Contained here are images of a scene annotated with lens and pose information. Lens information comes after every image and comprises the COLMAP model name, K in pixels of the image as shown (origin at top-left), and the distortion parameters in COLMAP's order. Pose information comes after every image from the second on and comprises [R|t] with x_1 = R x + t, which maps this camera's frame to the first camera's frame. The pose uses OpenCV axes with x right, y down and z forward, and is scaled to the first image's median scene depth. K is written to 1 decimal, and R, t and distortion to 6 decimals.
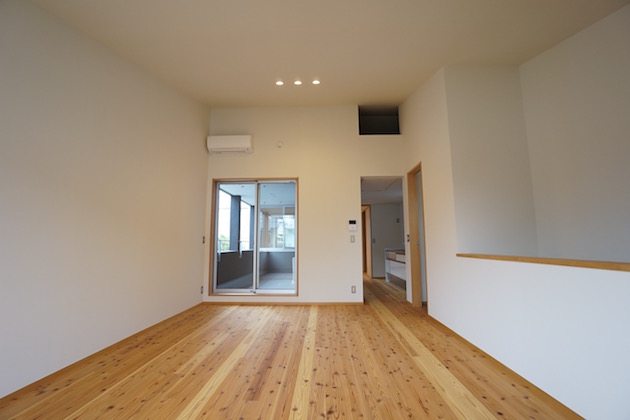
lens RADIAL K [[284.2, 0, 312.3], [0, 284.2, 208.7], [0, 0, 1]] dist [-0.040525, 0.008369]
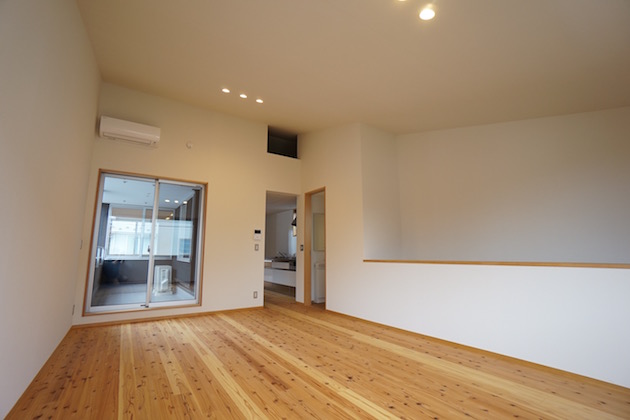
lens RADIAL K [[284.2, 0, 315.7], [0, 284.2, 209.0], [0, 0, 1]] dist [-0.040525, 0.008369]
pose [[0.803562, 0.095698, 0.587477, -0.495147], [-0.080284, 0.995397, -0.052334, 0.000051], [-0.589781, -0.005111, 0.807547, 0.002987]]
